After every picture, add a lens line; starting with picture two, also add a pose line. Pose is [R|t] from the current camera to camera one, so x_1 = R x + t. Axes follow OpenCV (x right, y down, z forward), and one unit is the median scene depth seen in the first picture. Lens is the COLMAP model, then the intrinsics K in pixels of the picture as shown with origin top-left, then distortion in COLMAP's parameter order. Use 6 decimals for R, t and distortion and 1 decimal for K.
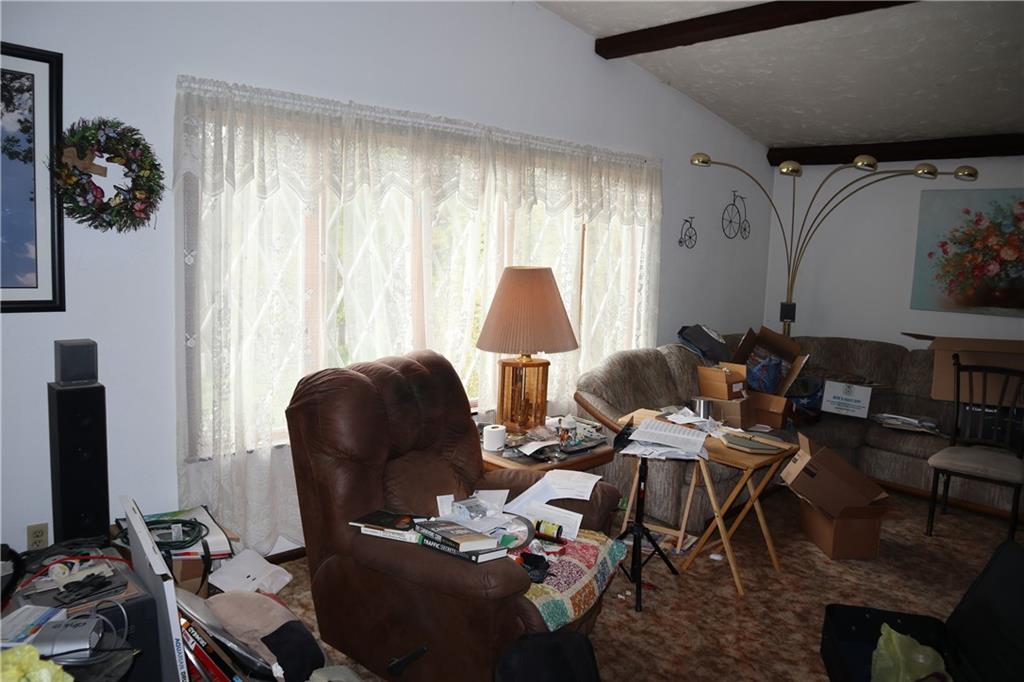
lens RADIAL K [[758.2, 0, 512.6], [0, 758.2, 339.2], [0, 0, 1]] dist [-0.007015, -0.000006]
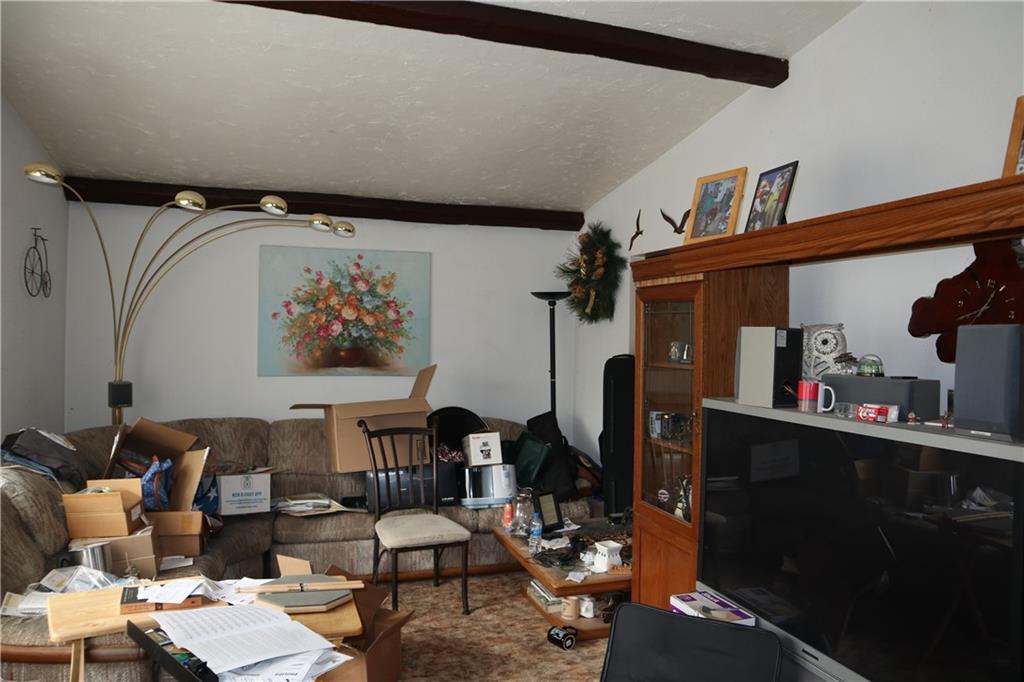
lens RADIAL K [[758.2, 0, 512.2], [0, 758.2, 339.7], [0, 0, 1]] dist [-0.007015, -0.000006]
pose [[0.436578, -0.043739, 0.898603, -0.153882], [0.114117, 0.993442, -0.007087, -0.045727], [-0.892400, 0.105640, 0.438706, 0.364013]]
